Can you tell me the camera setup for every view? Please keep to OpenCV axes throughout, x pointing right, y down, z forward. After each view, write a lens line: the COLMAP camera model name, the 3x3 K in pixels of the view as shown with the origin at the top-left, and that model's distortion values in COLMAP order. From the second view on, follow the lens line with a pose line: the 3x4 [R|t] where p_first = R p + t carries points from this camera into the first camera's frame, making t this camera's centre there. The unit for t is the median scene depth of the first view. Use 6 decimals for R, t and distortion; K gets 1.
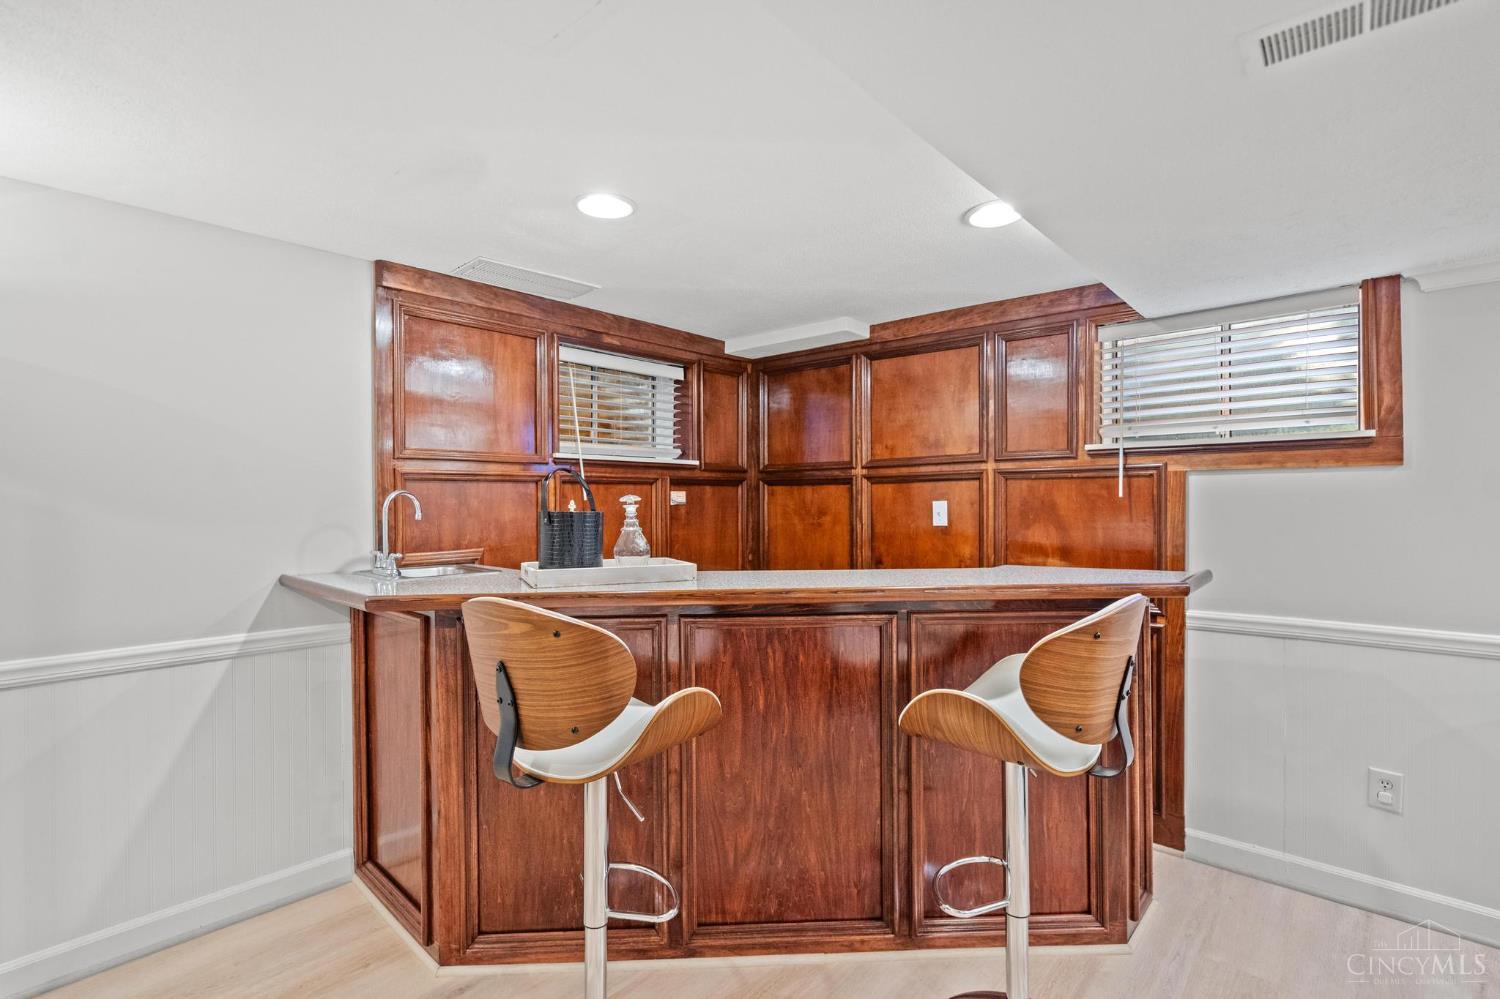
lens RADIAL K [[680.1, 0, 744.5], [0, 680.1, 505.3], [0, 0, 1]] dist [-0.009177, 0.002691]
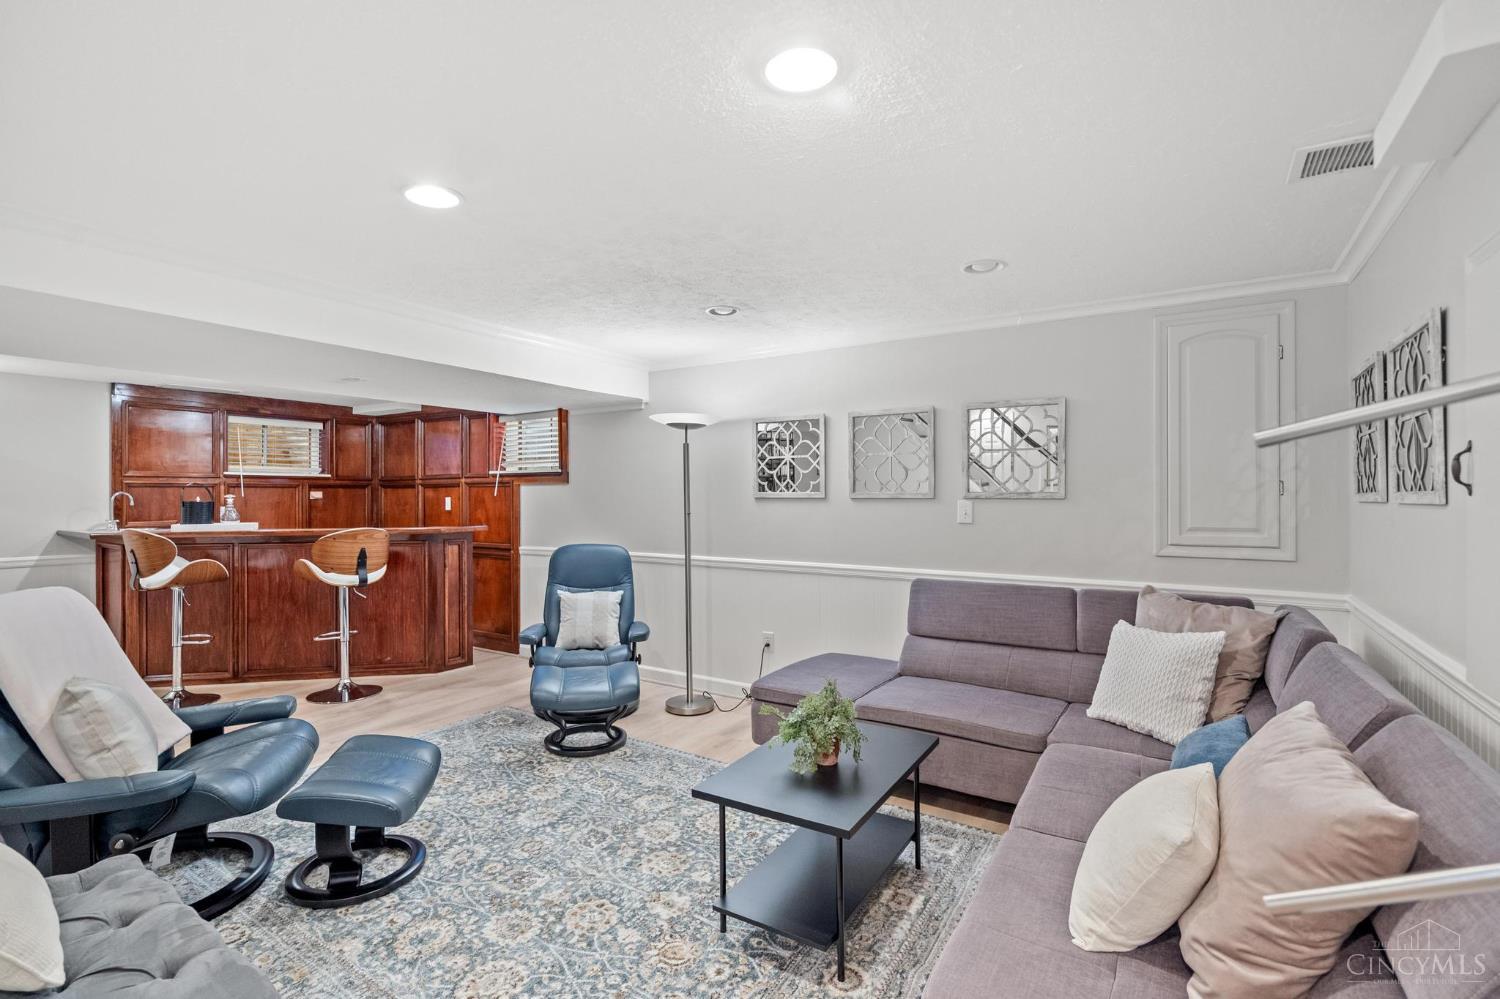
lens RADIAL K [[680.1, 0, 739.0], [0, 680.1, 494.1], [0, 0, 1]] dist [-0.009177, 0.002691]
pose [[0.986873, 0.004221, 0.161445, 0.825406], [-0.002394, 0.999931, -0.011510, 0.004616], [-0.161483, 0.010973, 0.986815, -1.097529]]
